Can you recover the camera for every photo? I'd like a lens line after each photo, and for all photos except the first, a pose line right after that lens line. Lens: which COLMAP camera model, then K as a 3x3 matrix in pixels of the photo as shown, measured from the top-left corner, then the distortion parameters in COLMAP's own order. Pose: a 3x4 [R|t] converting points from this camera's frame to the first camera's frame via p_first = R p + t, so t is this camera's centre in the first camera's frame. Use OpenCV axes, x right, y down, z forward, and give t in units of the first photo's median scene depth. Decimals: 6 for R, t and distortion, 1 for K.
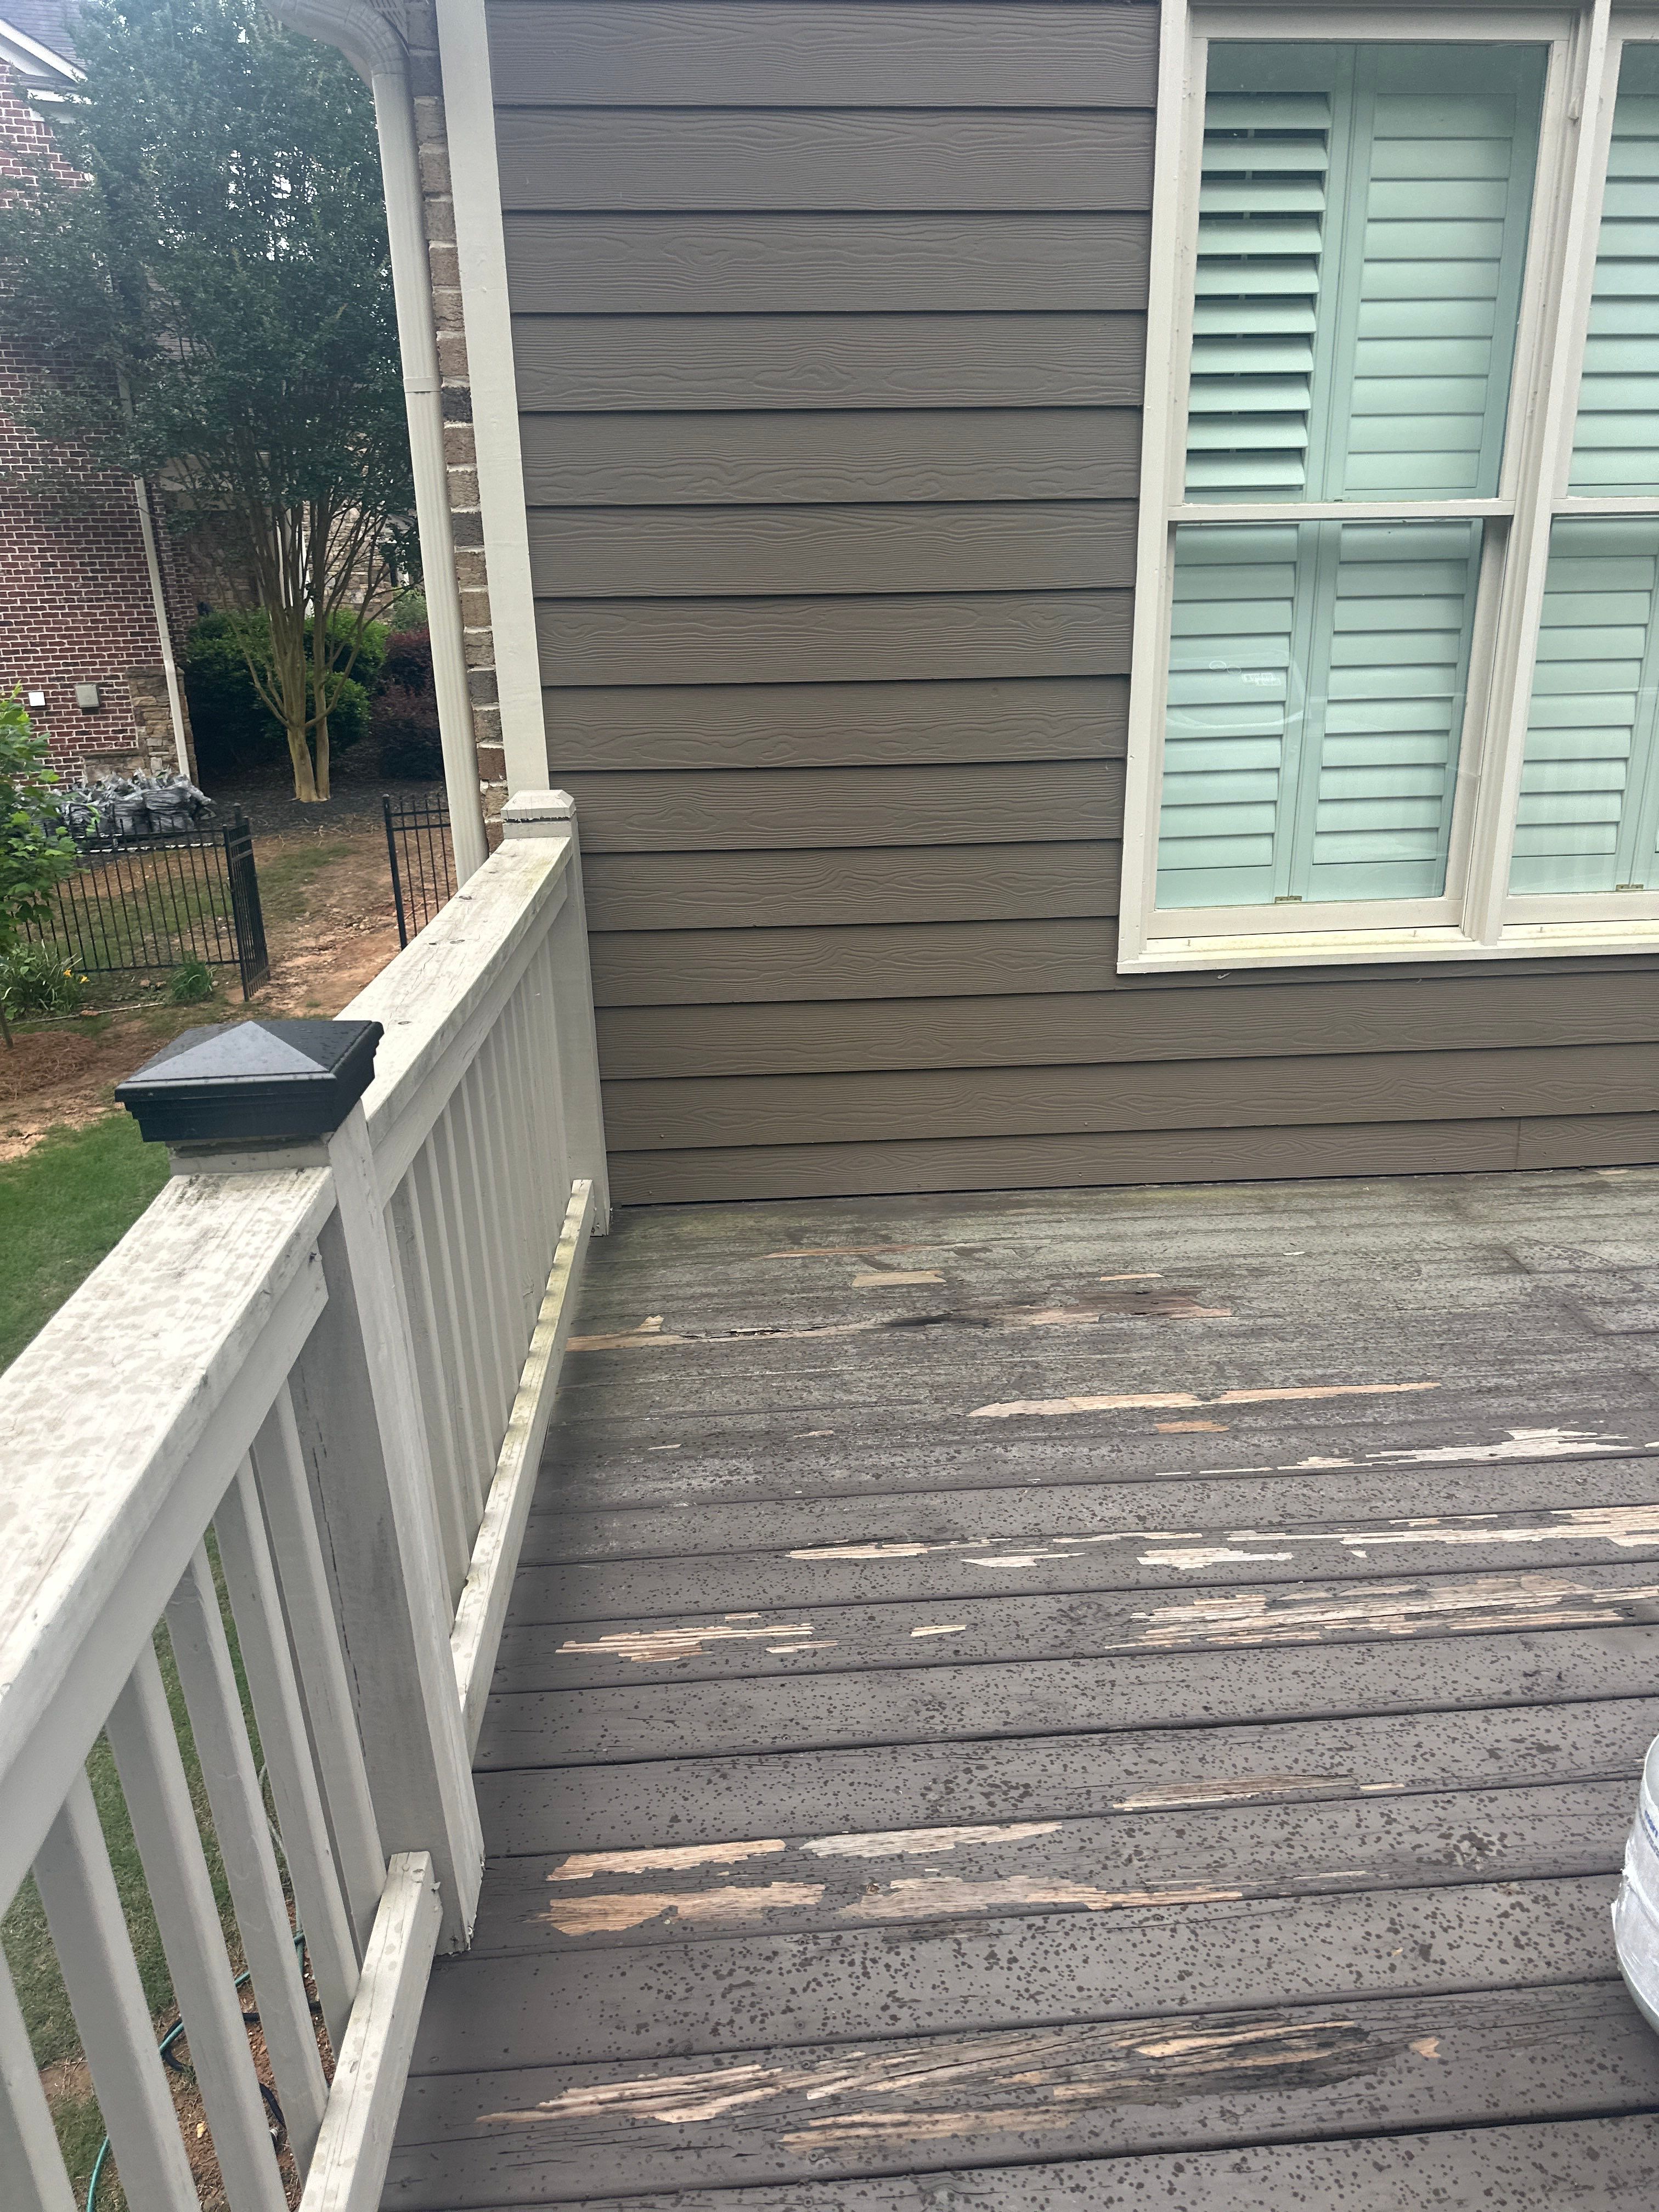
lens RADIAL K [[1564.2, 0, 835.3], [0, 1564.2, 1106.7], [0, 0, 1]] dist [0.033375, -0.052555]
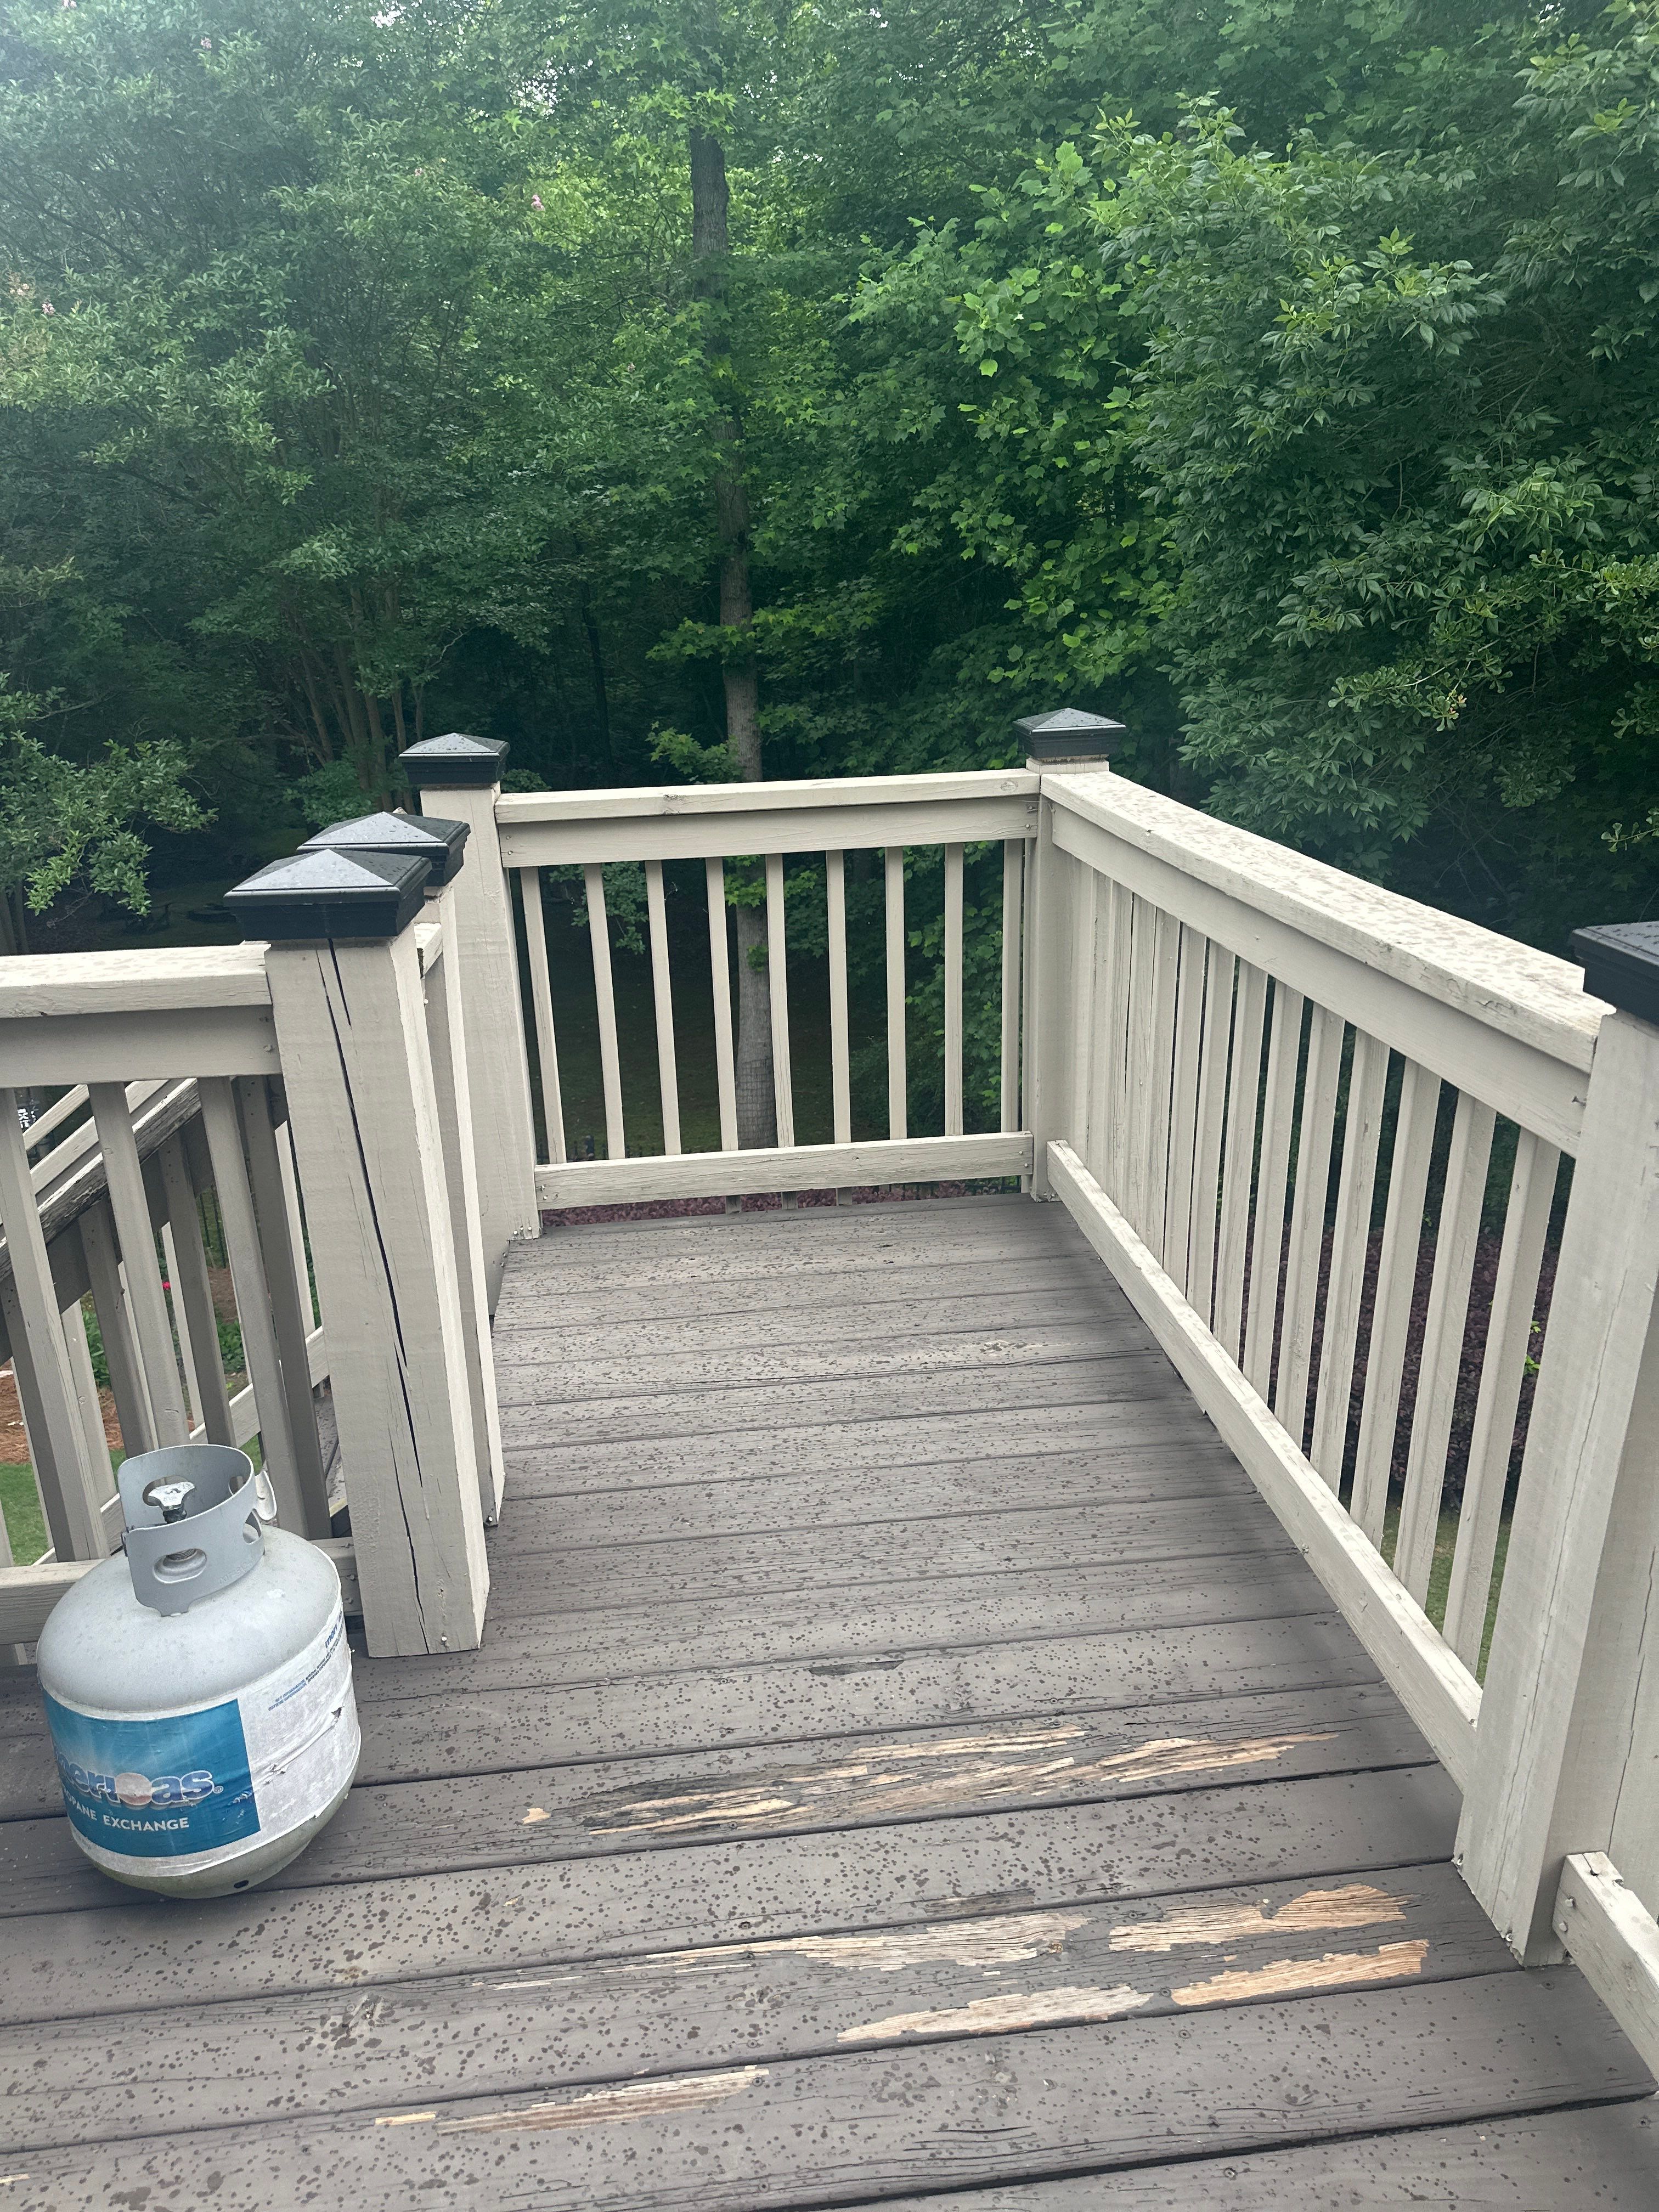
lens RADIAL K [[1564.2, 0, 823.6], [0, 1564.2, 1121.5], [0, 0, 1]] dist [0.033375, -0.052555]
pose [[-0.997562, 0.062491, -0.031076, 0.161816], [0.030388, 0.789759, 0.612664, -0.445663], [0.062829, 0.610226, -0.789732, 1.486539]]
